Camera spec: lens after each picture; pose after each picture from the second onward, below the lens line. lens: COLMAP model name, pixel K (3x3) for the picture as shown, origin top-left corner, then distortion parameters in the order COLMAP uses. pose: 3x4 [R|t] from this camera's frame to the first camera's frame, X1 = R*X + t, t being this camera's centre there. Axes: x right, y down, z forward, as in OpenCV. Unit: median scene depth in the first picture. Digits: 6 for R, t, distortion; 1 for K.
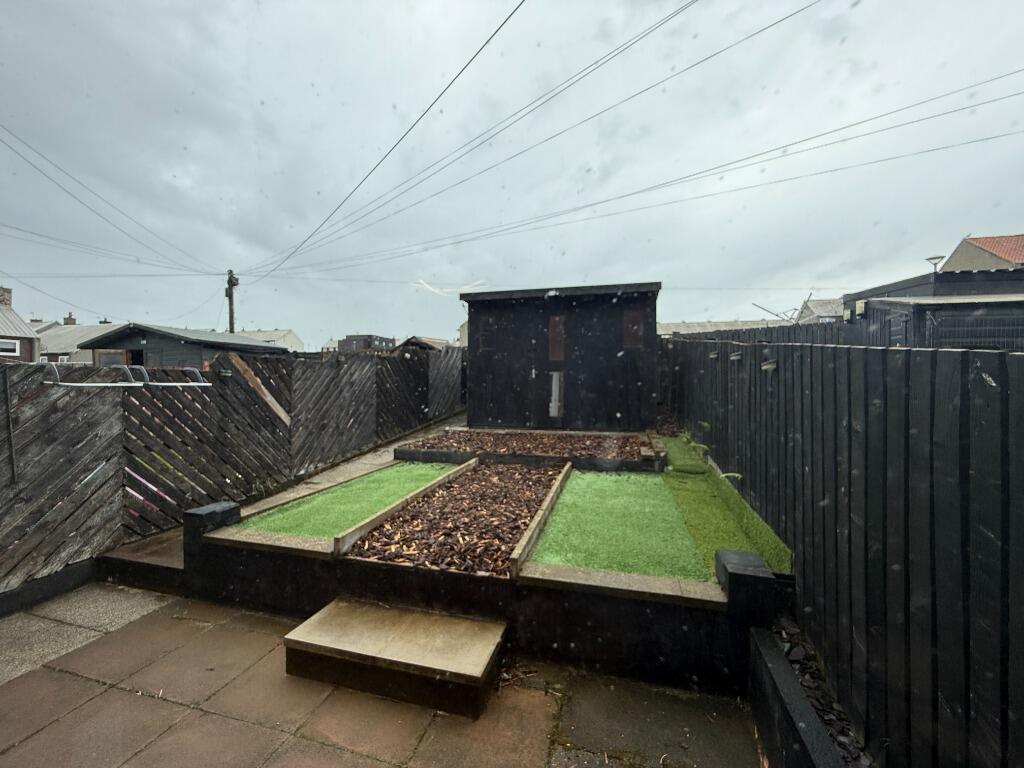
lens RADIAL K [[407.8, 0, 510.4], [0, 407.8, 382.0], [0, 0, 1]] dist [-0.002282, -0.000286]
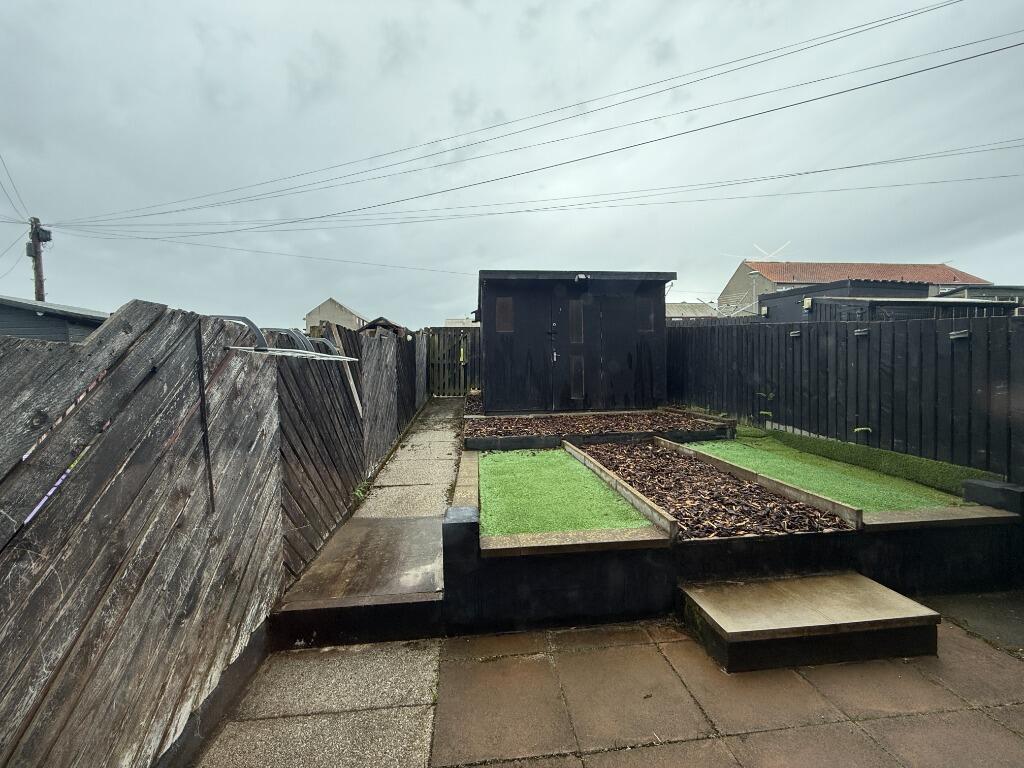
lens RADIAL K [[407.8, 0, 514.2], [0, 407.8, 377.7], [0, 0, 1]] dist [-0.002282, -0.000286]
pose [[0.933235, -0.020410, 0.358687, -0.455529], [0.017875, 0.999786, 0.010383, 0.022305], [-0.358822, -0.003278, 0.933400, 0.123993]]
